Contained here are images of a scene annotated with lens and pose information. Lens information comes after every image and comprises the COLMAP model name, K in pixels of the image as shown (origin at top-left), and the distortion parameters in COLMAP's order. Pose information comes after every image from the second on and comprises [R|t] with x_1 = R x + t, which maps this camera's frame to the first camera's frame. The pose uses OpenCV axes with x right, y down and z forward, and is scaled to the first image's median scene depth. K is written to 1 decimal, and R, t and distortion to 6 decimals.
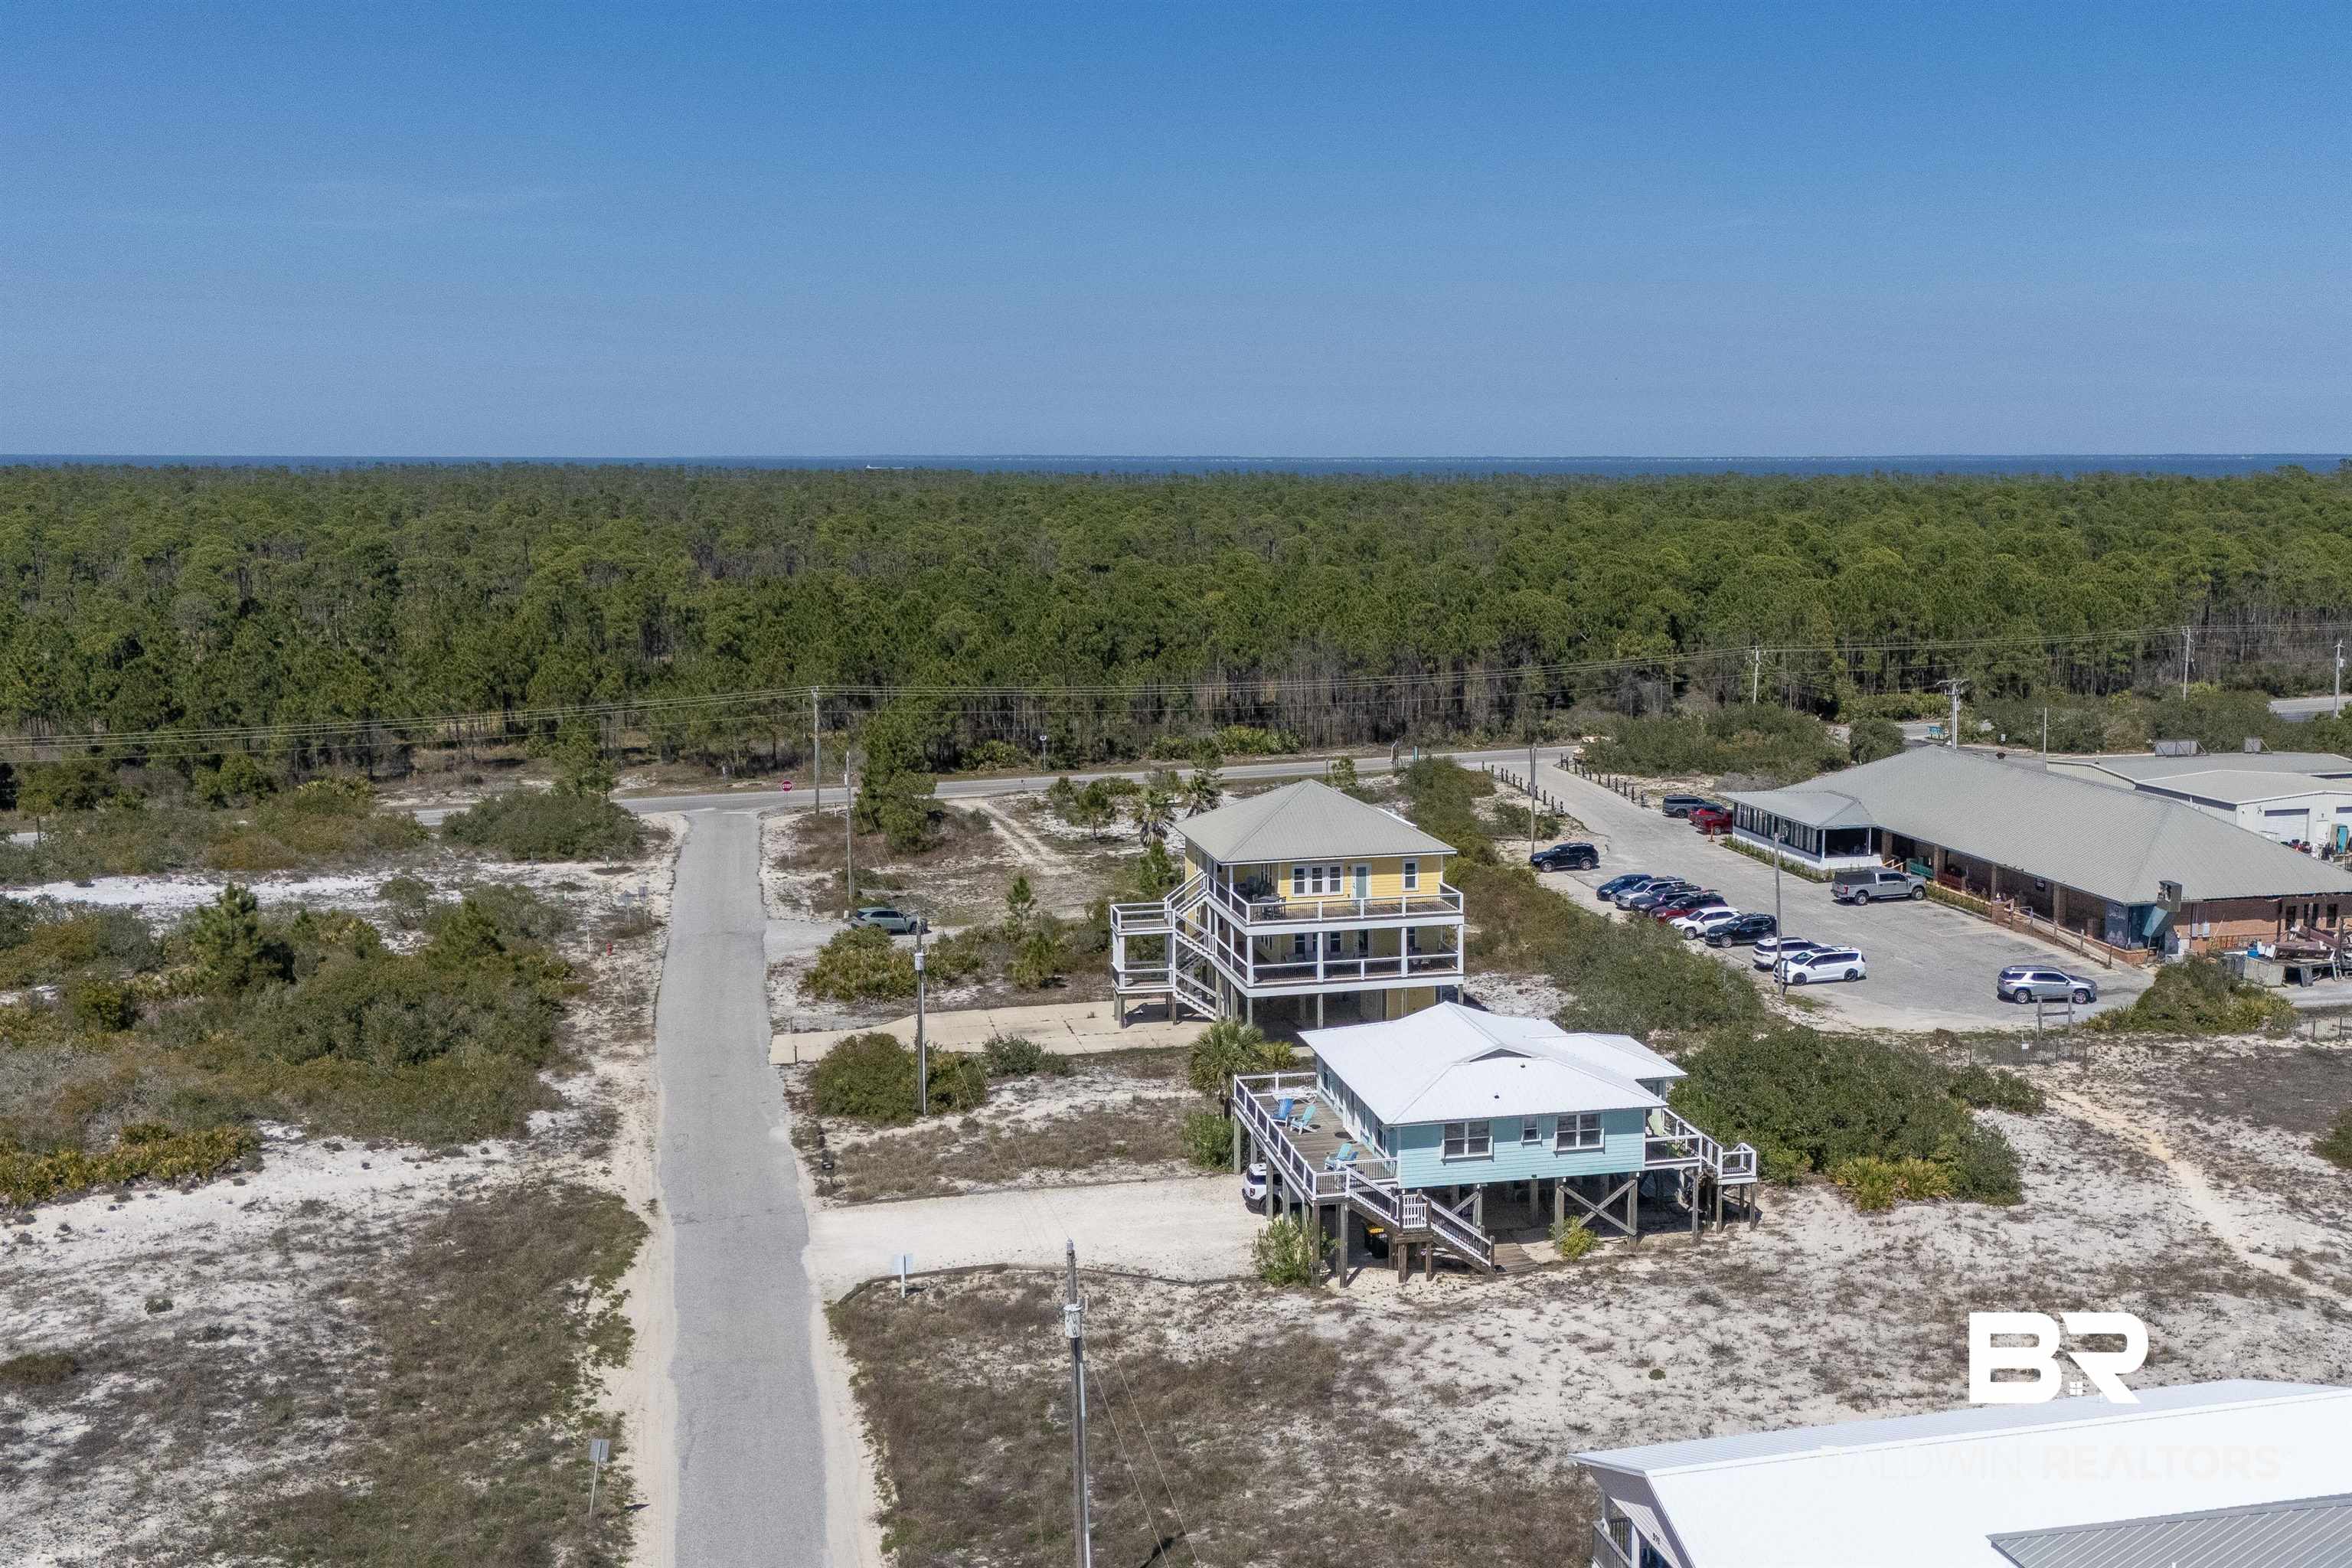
lens RADIAL K [[2397.2, 0, 1347.6], [0, 2397.2, 752.2], [0, 0, 1]] dist [0.064125, 0.000000]
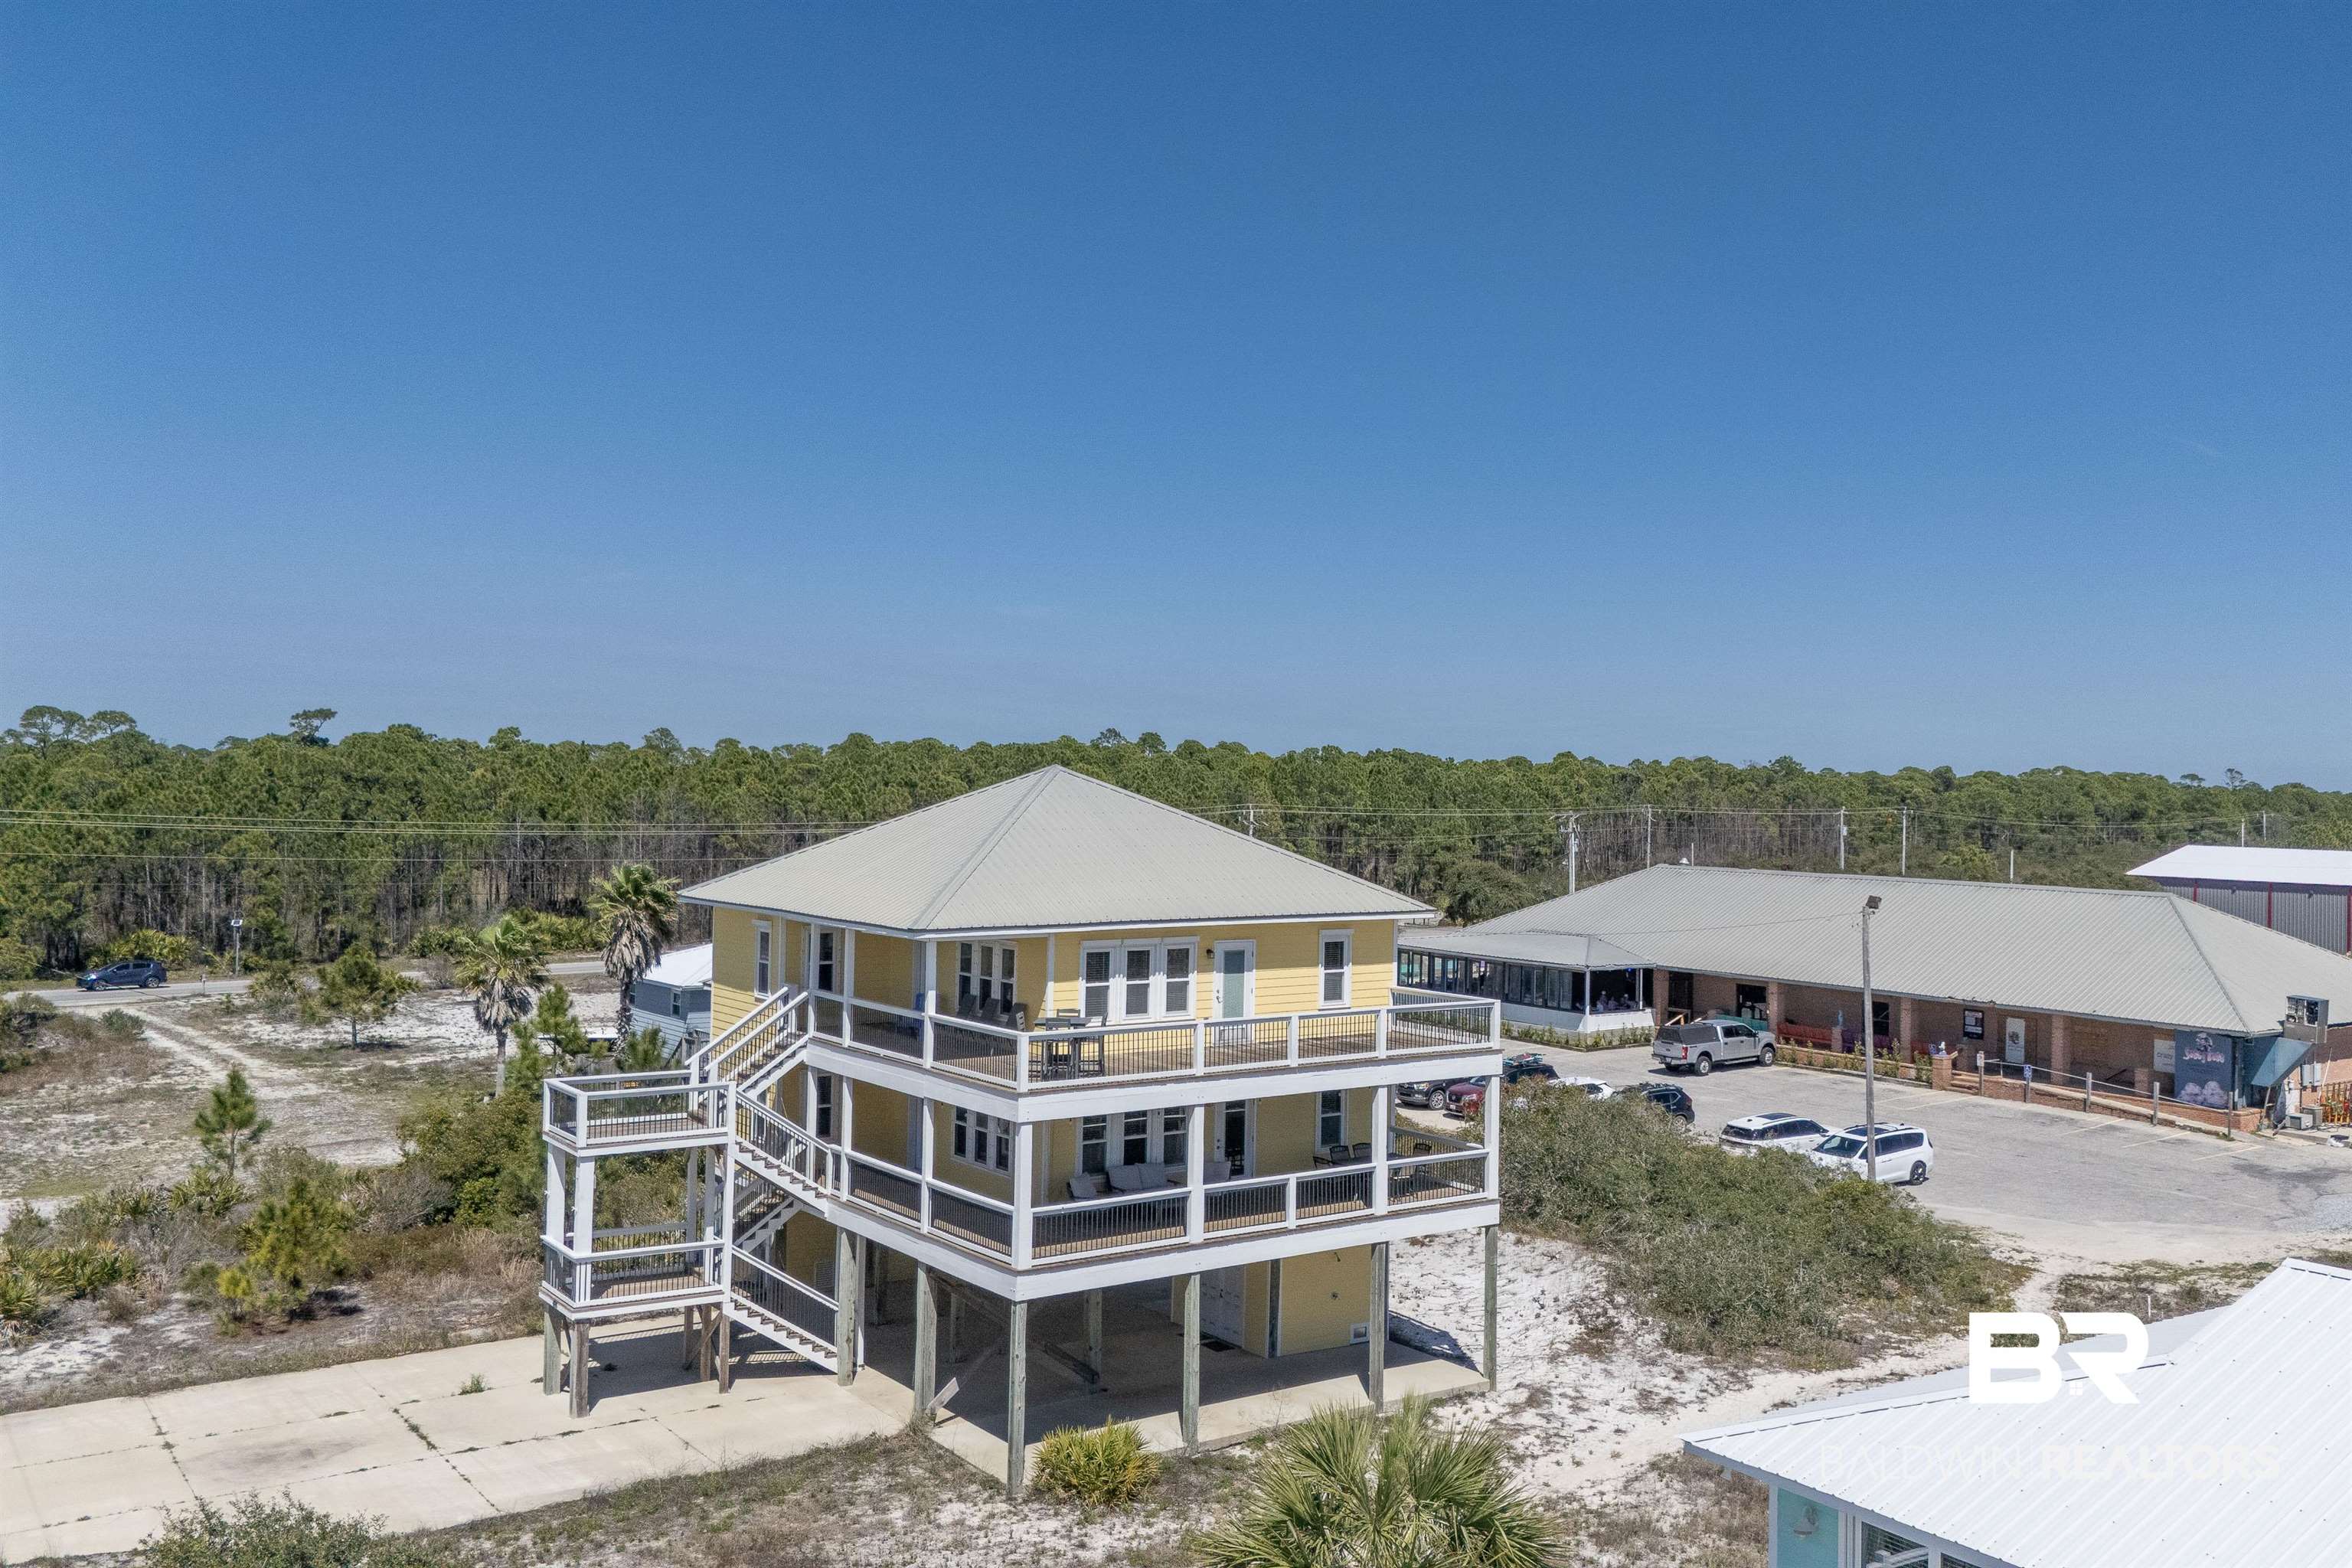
lens RADIAL K [[2039.9, 0, 1382.9], [0, 2039.9, 753.2], [0, 0, 1]] dist [0.084894, -0.083390]
pose [[0.923063, 0.022596, 0.383984, -0.099455], [0.030474, 0.990839, -0.131565, 0.057244], [-0.383439, 0.133144, 0.913918, 0.619802]]
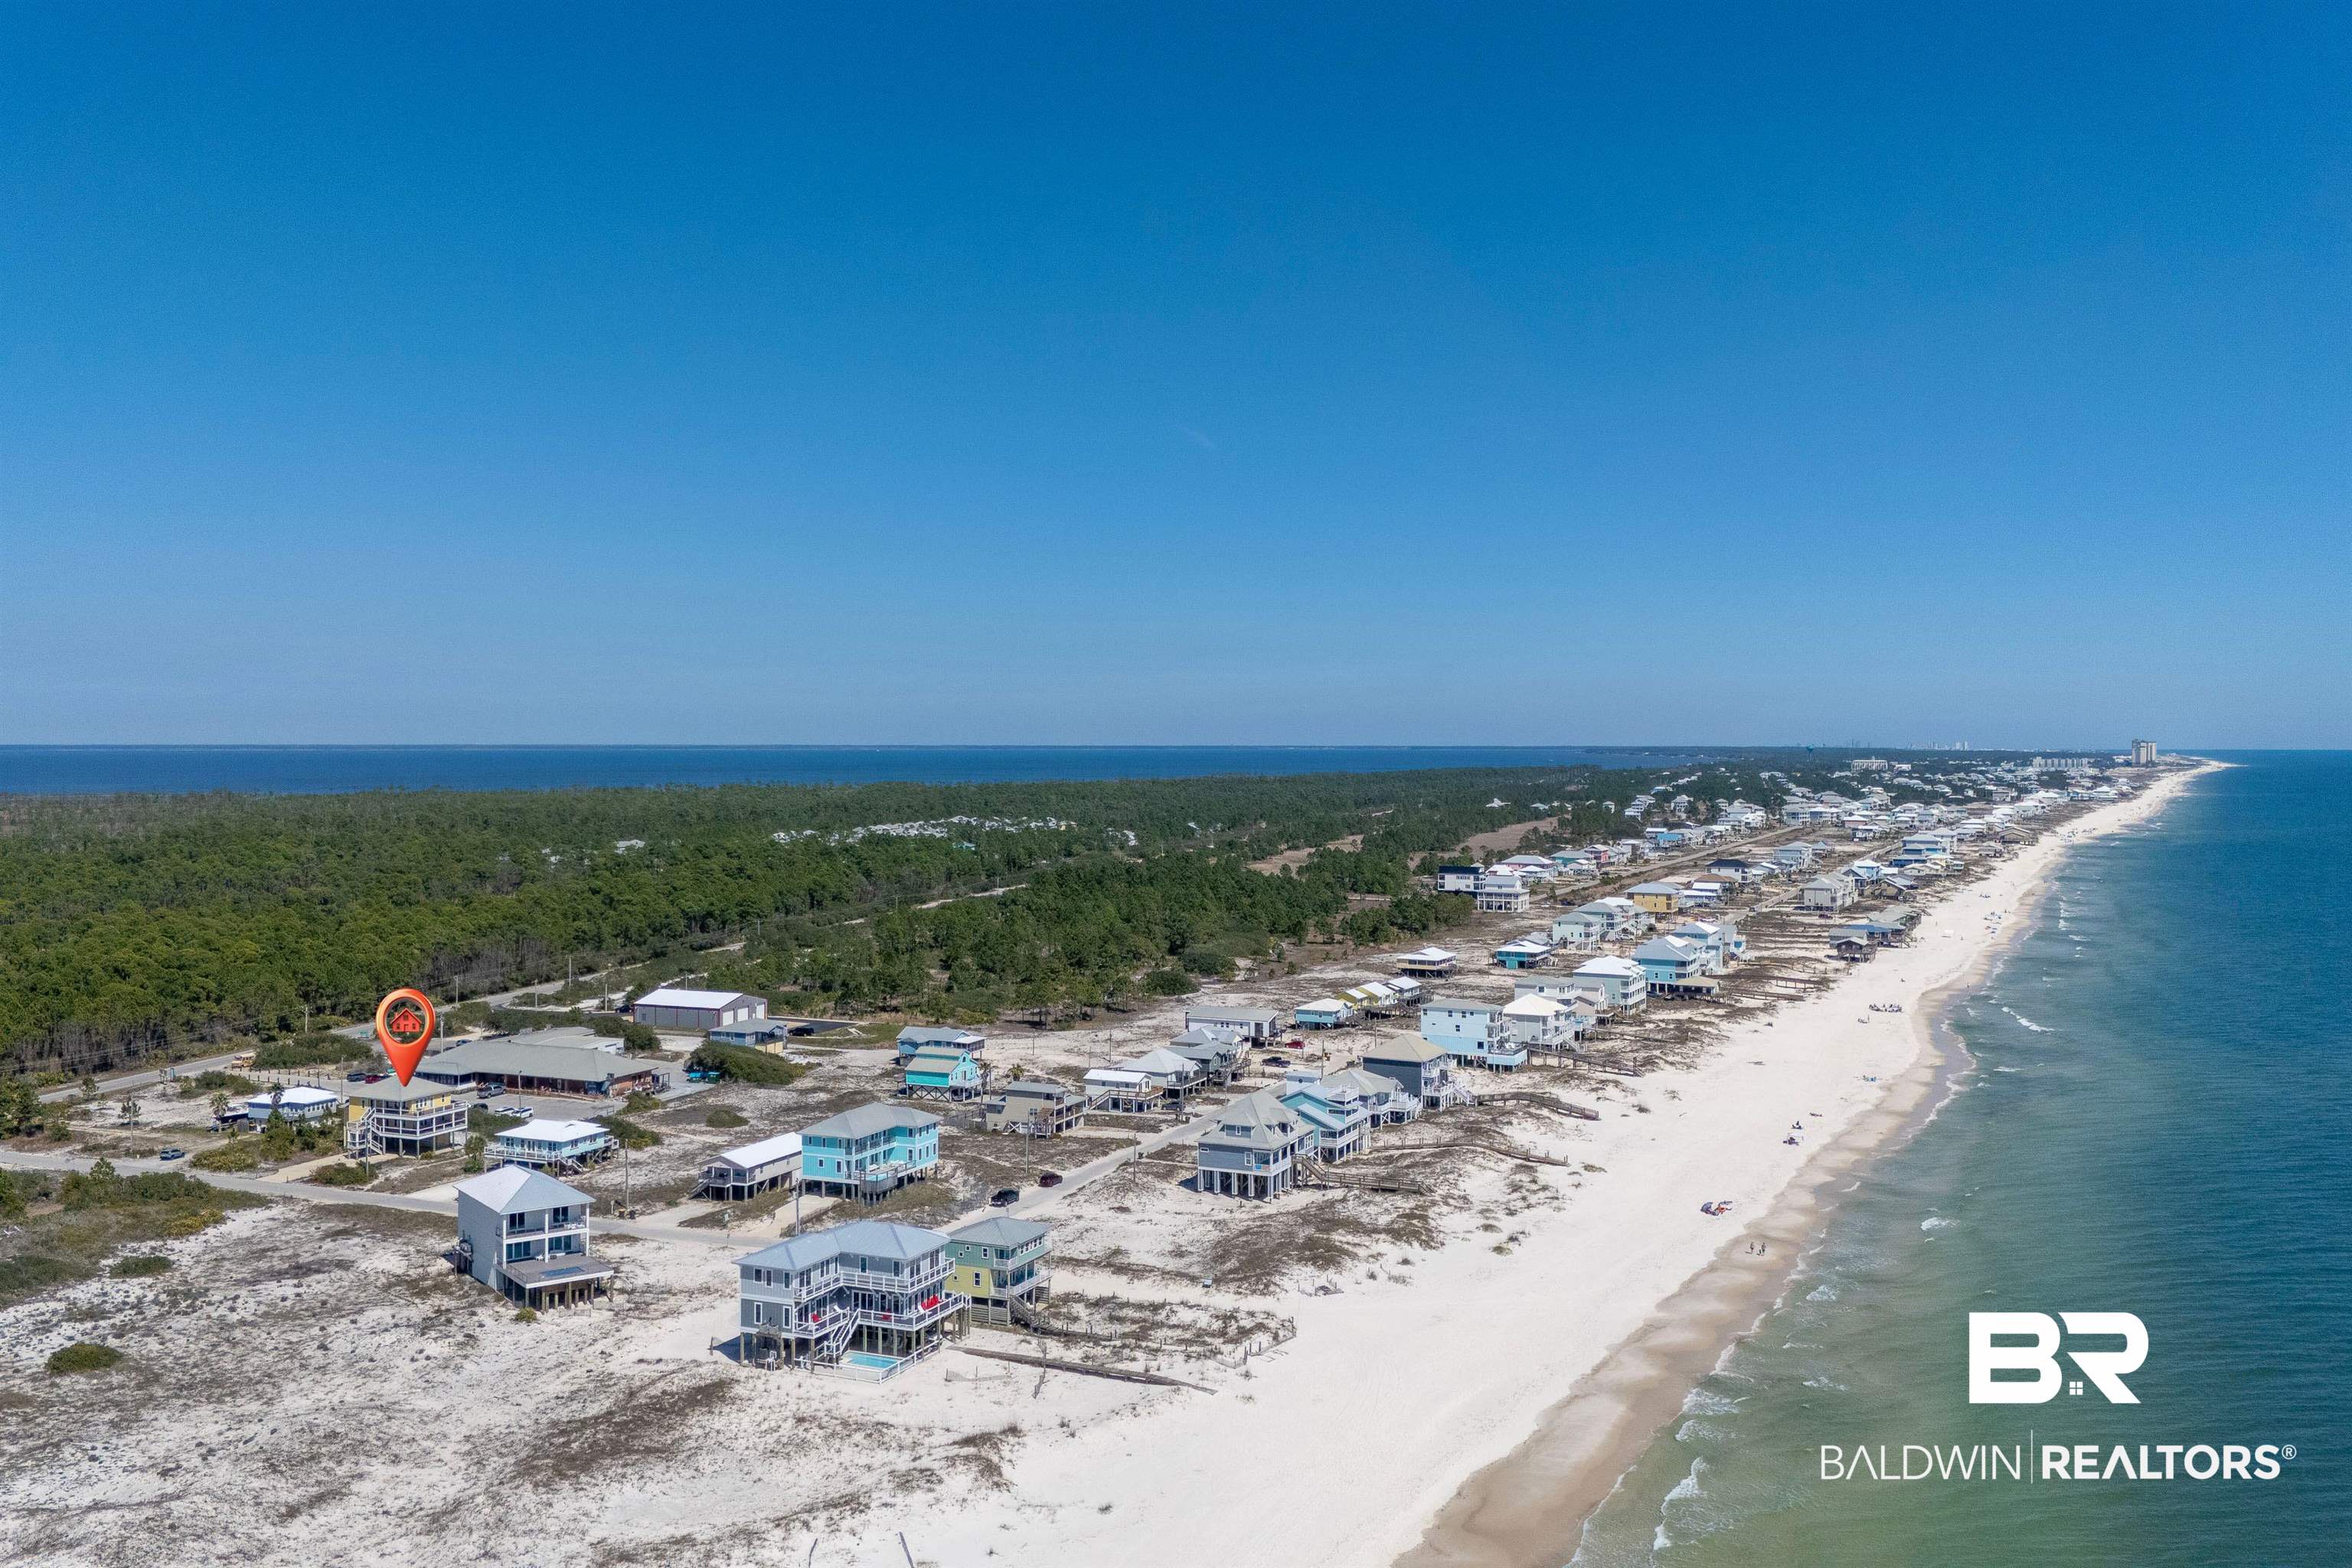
lens RADIAL K [[2054.6, 0, 1135.9], [0, 2054.6, 777.7], [0, 0, 1]] dist [0.078586, -0.070756]
pose [[0.645170, -0.017130, 0.763847, -1.430712], [0.097705, 0.993390, -0.060248, -0.112971], [-0.757766, 0.113502, 0.642579, -1.495989]]
